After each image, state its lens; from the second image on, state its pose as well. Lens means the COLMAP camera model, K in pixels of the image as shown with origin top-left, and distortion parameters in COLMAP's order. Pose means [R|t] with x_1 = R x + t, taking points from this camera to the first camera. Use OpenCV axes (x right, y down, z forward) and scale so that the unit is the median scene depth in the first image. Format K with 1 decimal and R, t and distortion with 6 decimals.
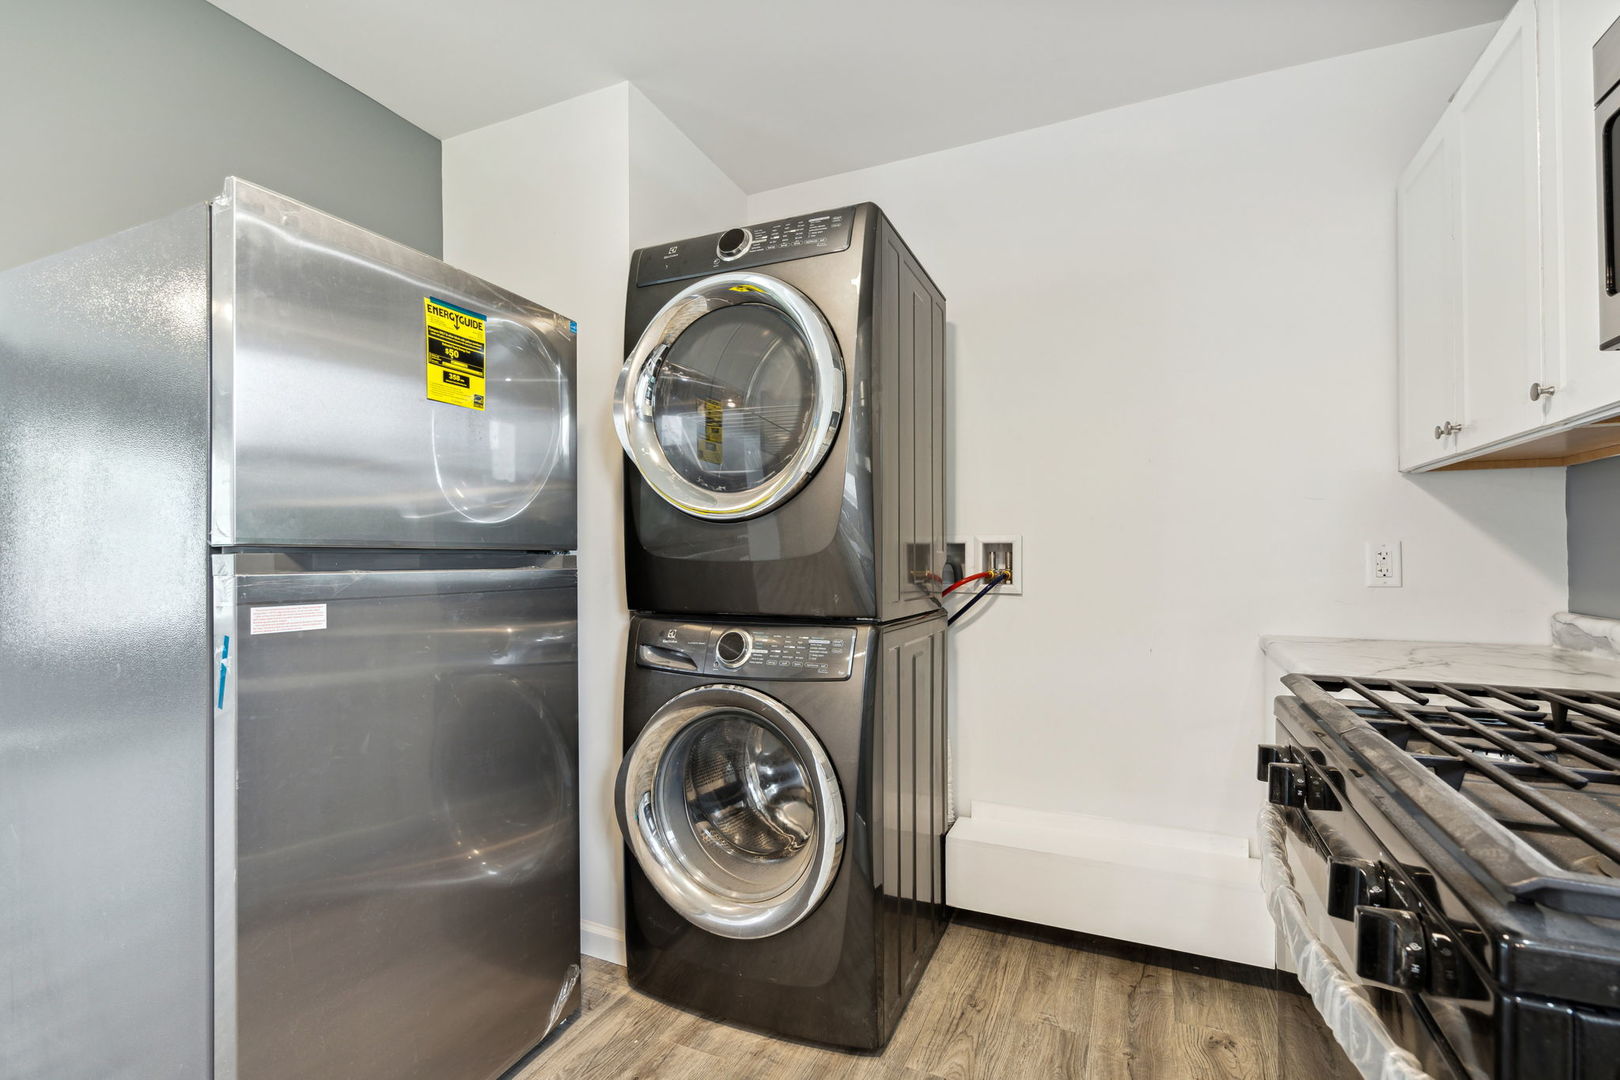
lens RADIAL K [[738.9, 0, 798.5], [0, 738.9, 550.1], [0, 0, 1]] dist [-0.002830, -0.000231]
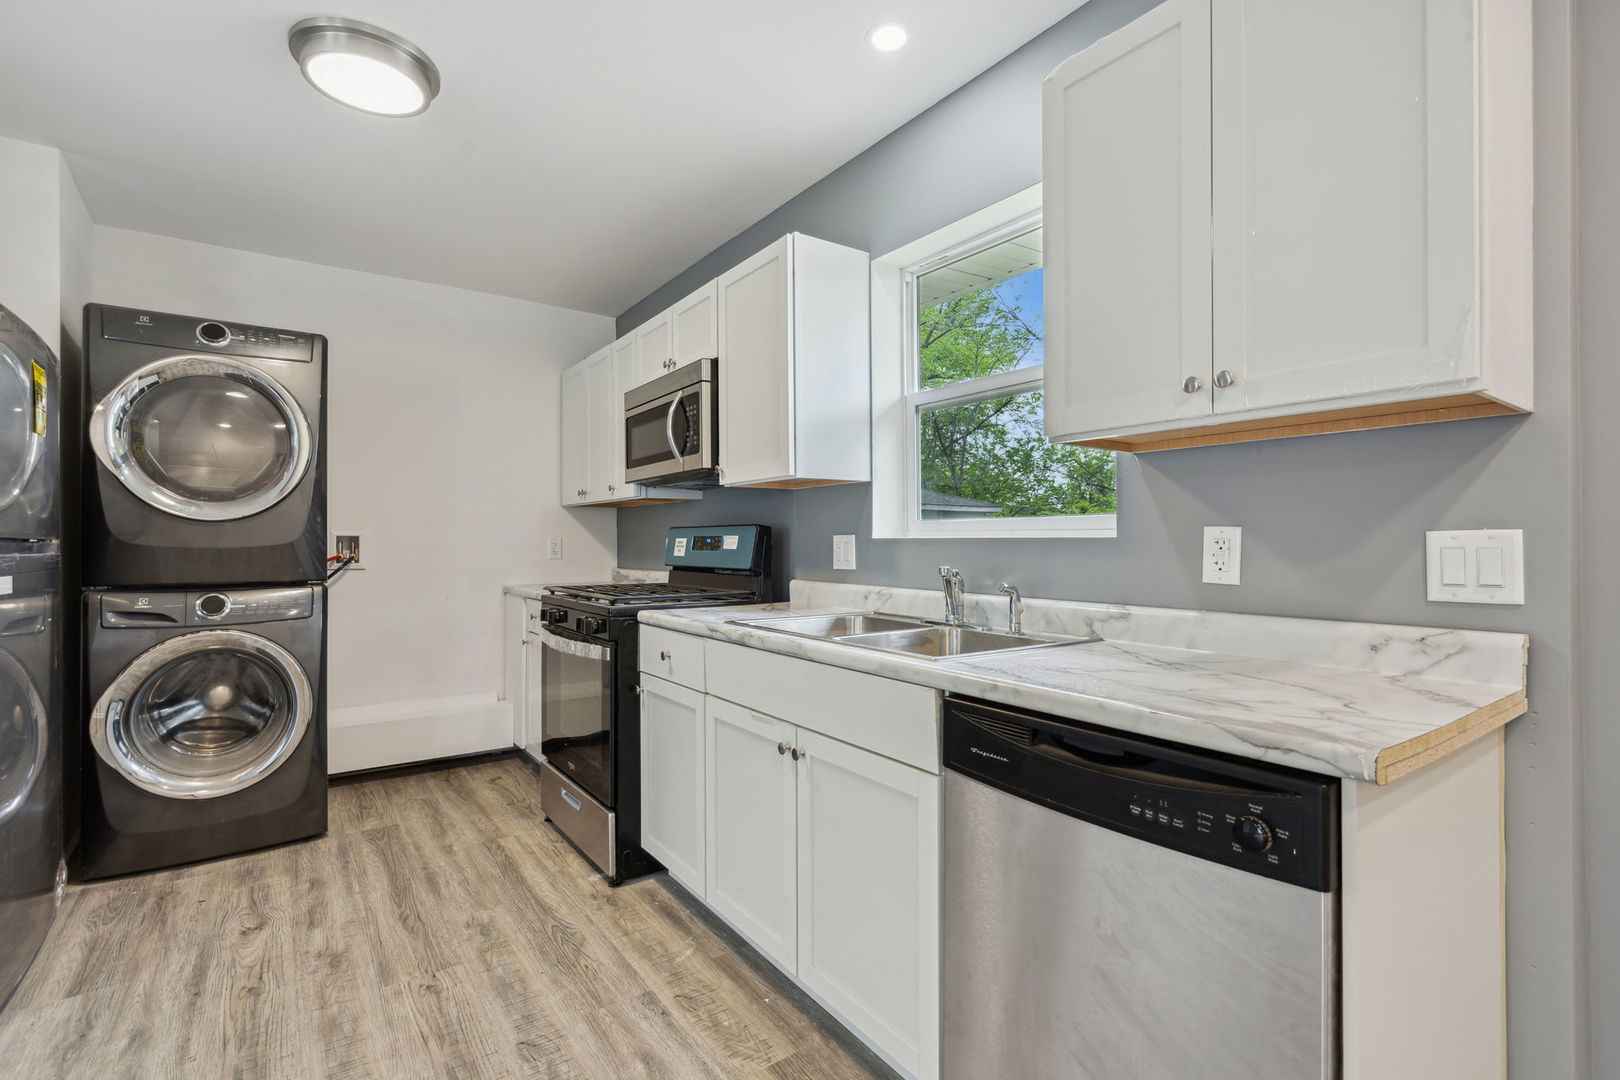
lens RADIAL K [[739.1, 0, 808.3], [0, 739.1, 535.7], [0, 0, 1]] dist [-0.002012, 0.000264]
pose [[0.488219, 0.011465, 0.872646, -0.784975], [-0.005808, 0.999934, -0.009888, -0.001054], [-0.872702, -0.000241, 0.488254, -0.751023]]
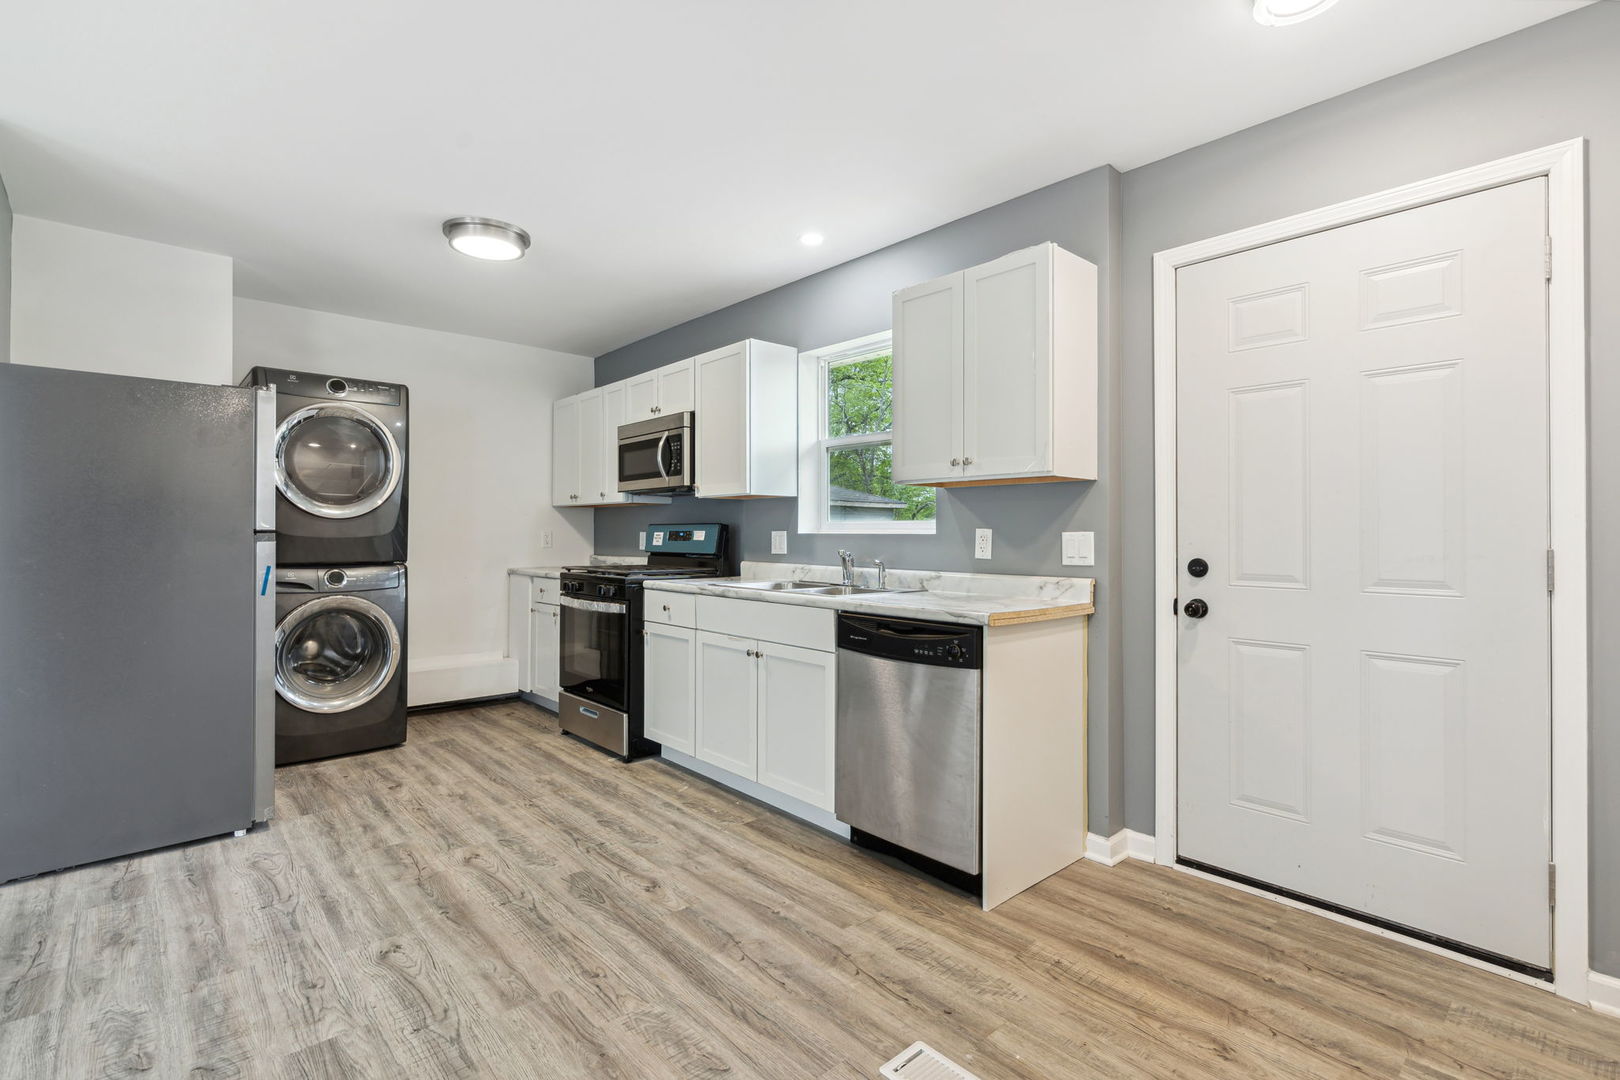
lens RADIAL K [[741.0, 0, 803.7], [0, 741.0, 520.6], [0, 0, 1]] dist [-0.000848, 0.000598]
pose [[0.388802, 0.024939, 0.920984, -1.490667], [-0.011155, 0.999688, -0.022361, -0.000015], [-0.921254, -0.001579, 0.388959, -1.030001]]
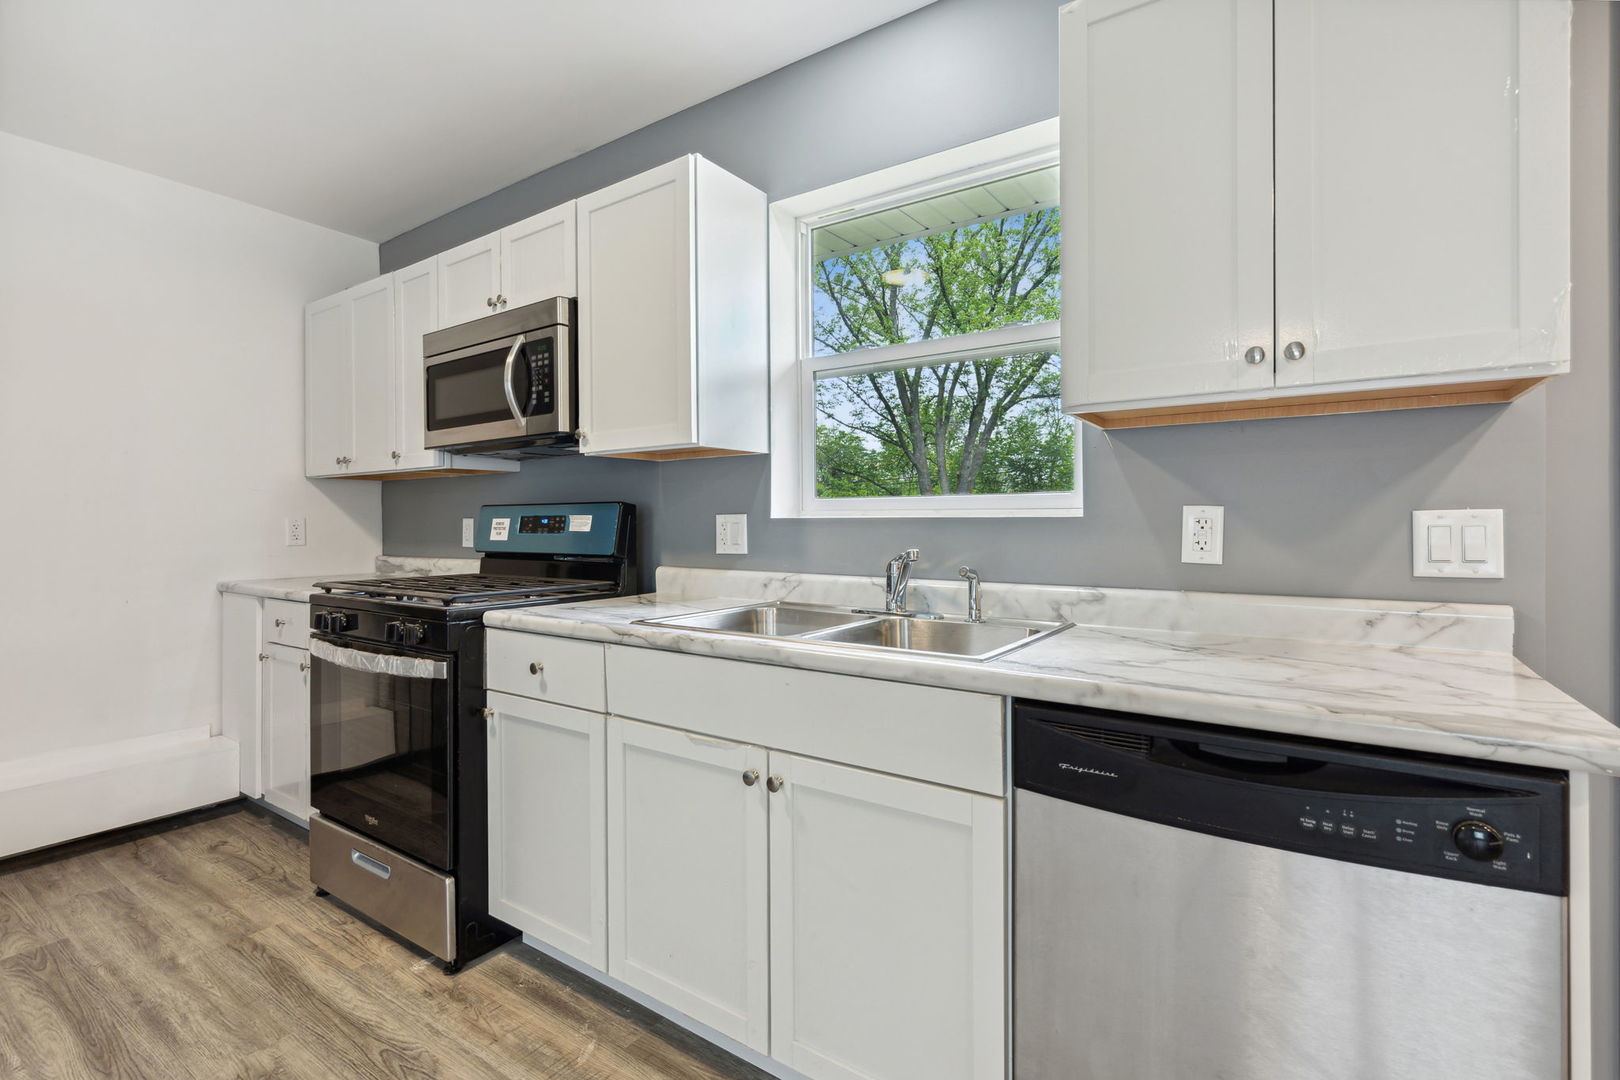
lens RADIAL K [[741.0, 0, 803.7], [0, 741.0, 520.6], [0, 0, 1]] dist [-0.000848, 0.000598]
pose [[0.163358, 0.007654, 0.986537, -0.717783], [-0.003283, 0.999969, -0.007214, 0.001816], [-0.986561, -0.002060, 0.163378, -0.430417]]
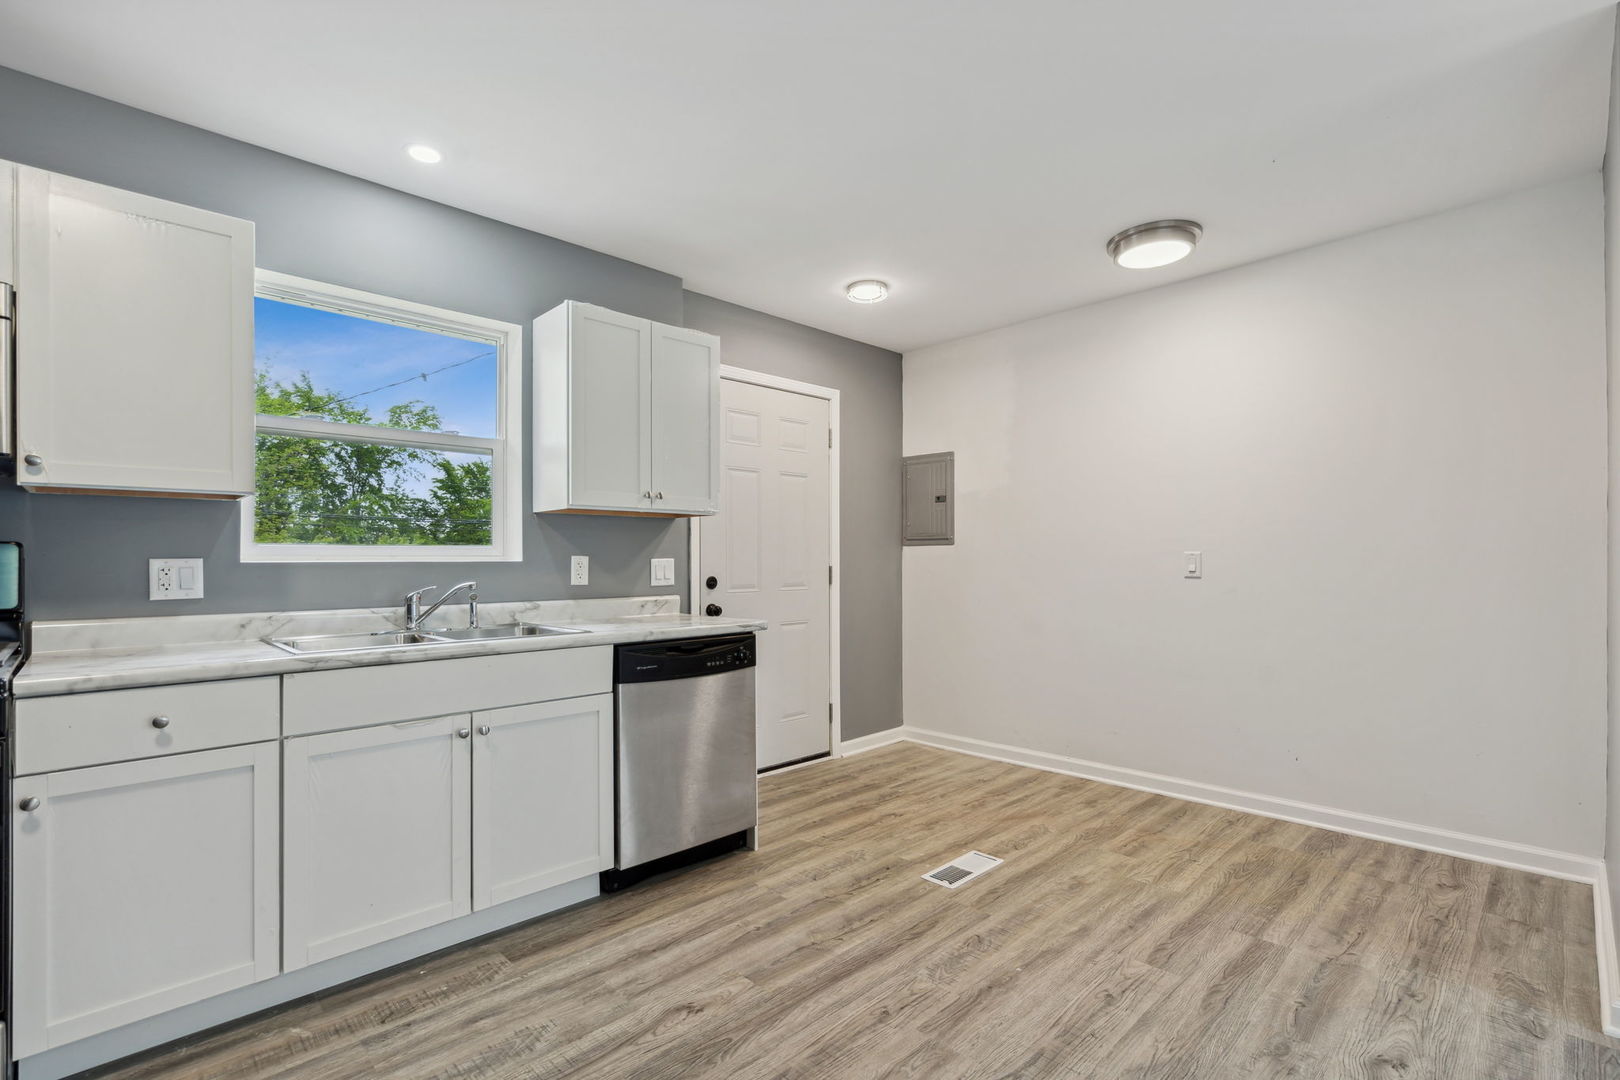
lens RADIAL K [[738.9, 0, 798.5], [0, 738.9, 550.1], [0, 0, 1]] dist [-0.002830, -0.000231]
pose [[-0.929493, 0.016945, 0.368451, -0.893381], [0.009781, 0.999725, -0.021302, 0.004453], [-0.368710, -0.016196, -0.929403, 0.666488]]
